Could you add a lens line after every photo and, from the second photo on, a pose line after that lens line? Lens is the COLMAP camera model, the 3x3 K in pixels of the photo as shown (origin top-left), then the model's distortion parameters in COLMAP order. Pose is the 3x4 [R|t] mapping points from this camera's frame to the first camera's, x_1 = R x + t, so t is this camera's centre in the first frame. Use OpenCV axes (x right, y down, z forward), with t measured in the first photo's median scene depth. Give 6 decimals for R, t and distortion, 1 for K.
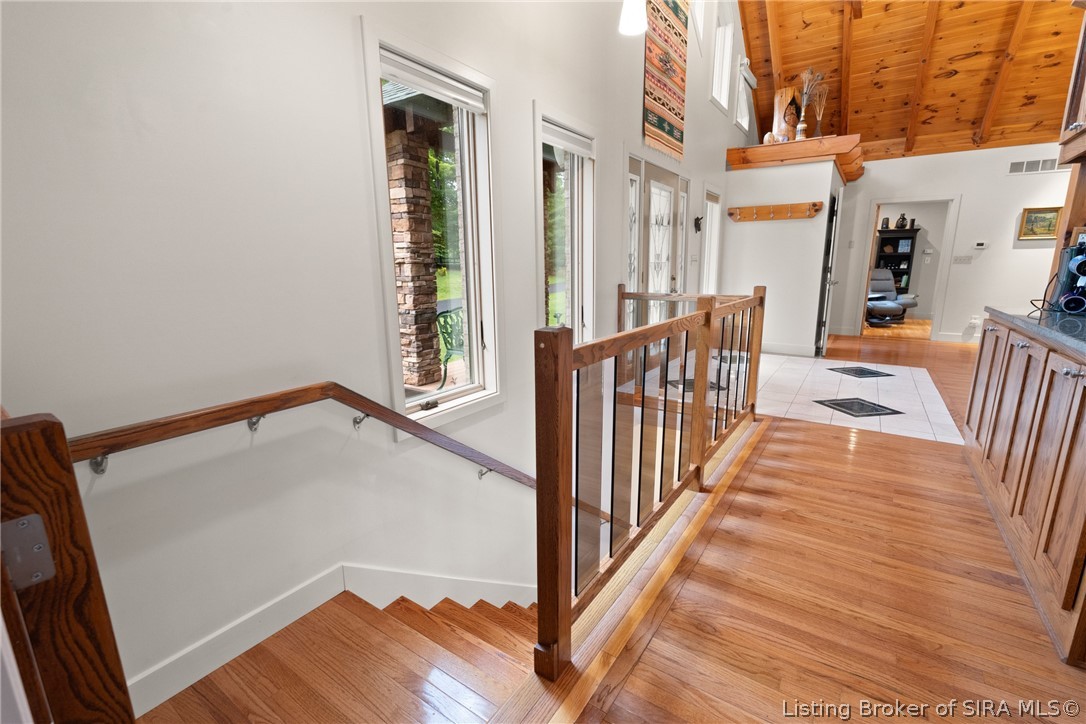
lens RADIAL K [[491.3, 0, 520.2], [0, 491.3, 372.5], [0, 0, 1]] dist [-0.003472, -0.000549]
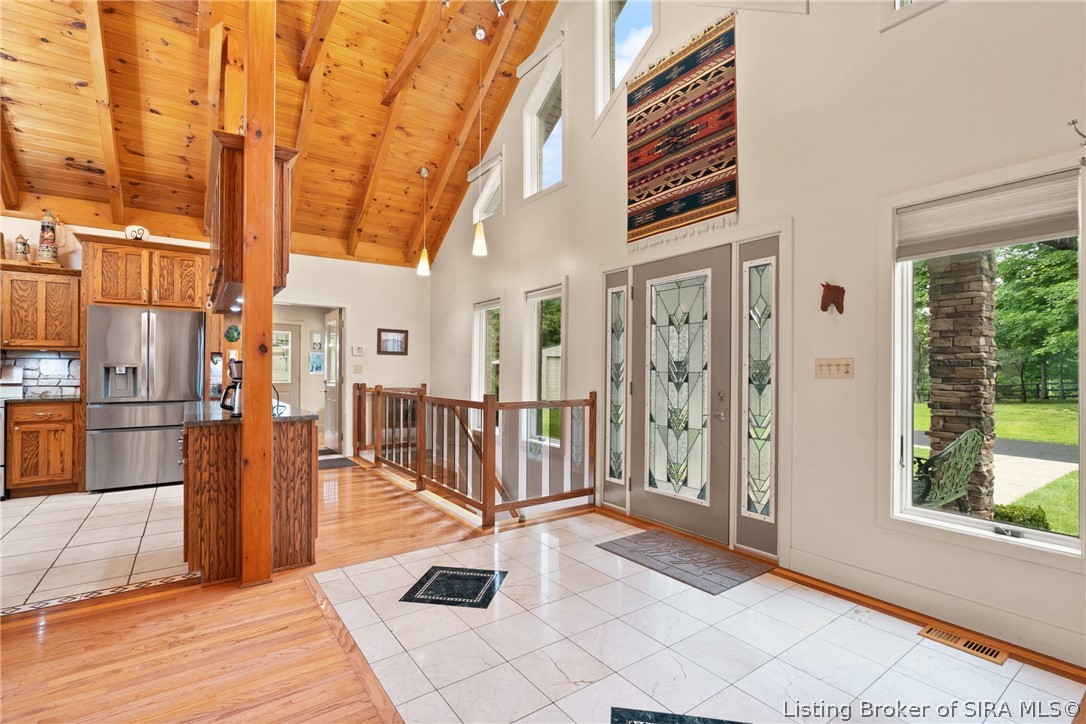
lens RADIAL K [[491.3, 0, 532.1], [0, 491.3, 370.3], [0, 0, 1]] dist [-0.003472, -0.000549]
pose [[-0.351667, 0.006592, -0.936102, 1.432546], [-0.199690, 0.976431, 0.081894, -0.327012], [0.914579, 0.215730, -0.342062, 1.414808]]
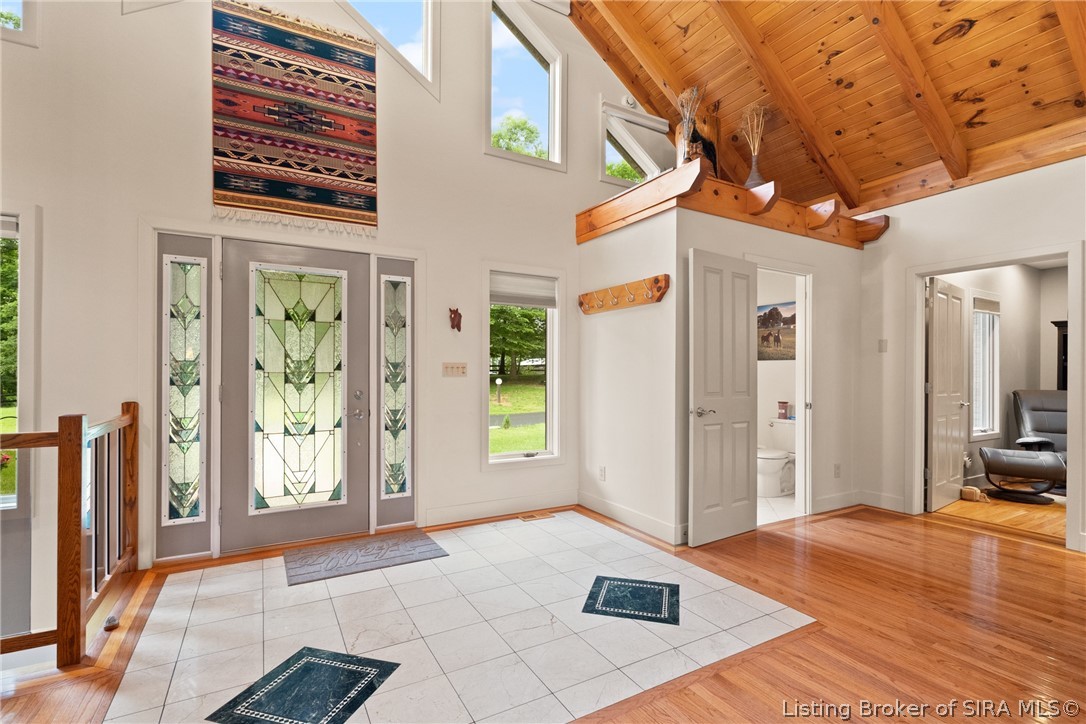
lens RADIAL K [[491.3, 0, 552.6], [0, 491.3, 375.6], [0, 0, 1]] dist [-0.003472, -0.000549]
pose [[0.897245, 0.016049, -0.441241, 1.215852], [-0.105865, 0.978009, -0.179699, -0.174934], [0.428654, 0.207947, 0.879212, 0.716765]]
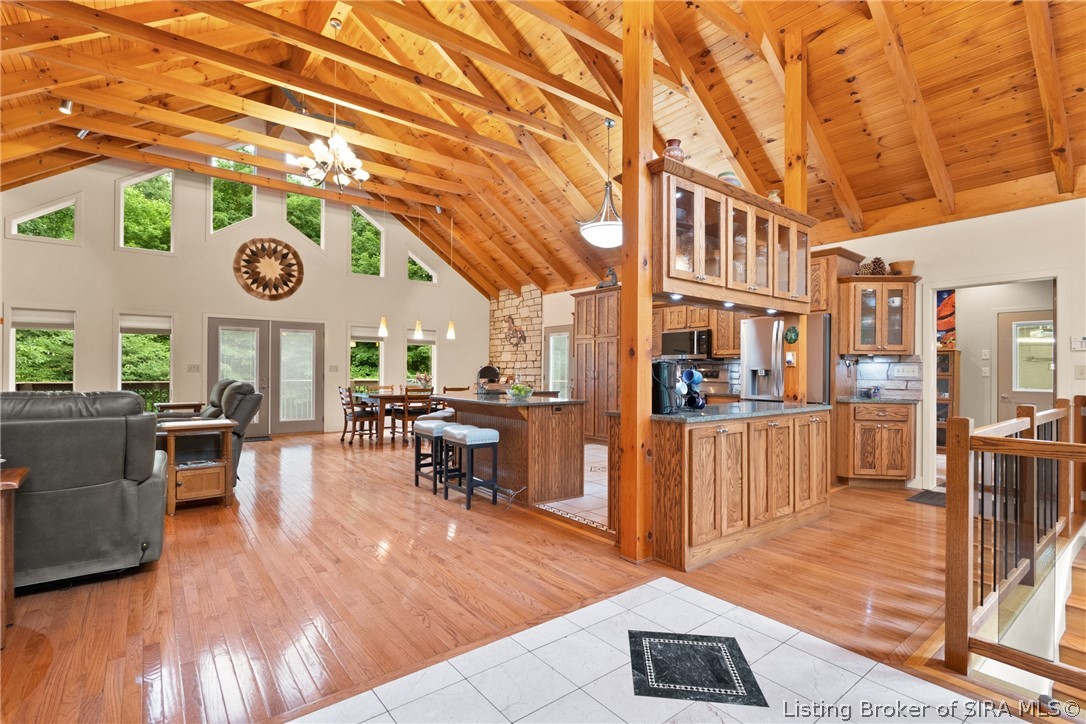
lens RADIAL K [[491.3, 0, 534.3], [0, 491.3, 372.0], [0, 0, 1]] dist [-0.003472, -0.000549]
pose [[-0.953214, 0.005042, 0.302255, 0.770203], [0.068559, 0.977414, 0.199906, -0.362363], [-0.294420, 0.211276, -0.932030, 1.617500]]
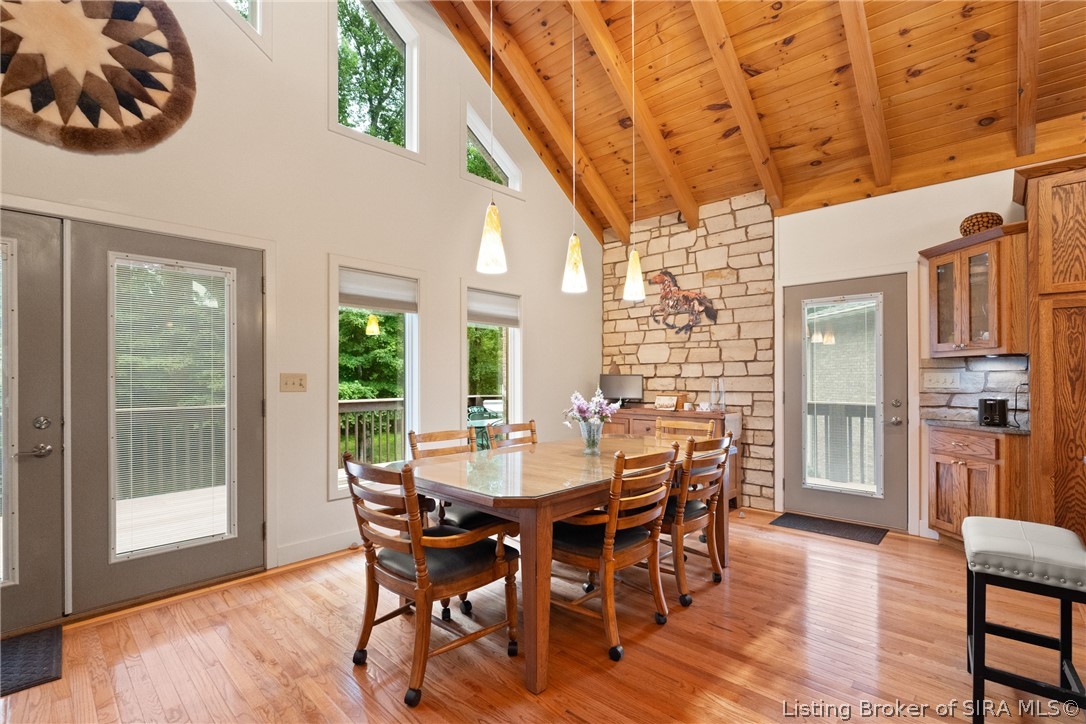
lens RADIAL K [[491.3, 0, 546.2], [0, 491.3, 379.4], [0, 0, 1]] dist [-0.003472, -0.000549]
pose [[-0.989987, 0.014611, 0.140403, 1.975544], [0.044057, 0.976926, 0.208984, -0.108900], [-0.134110, 0.213077, -0.967787, 0.320344]]
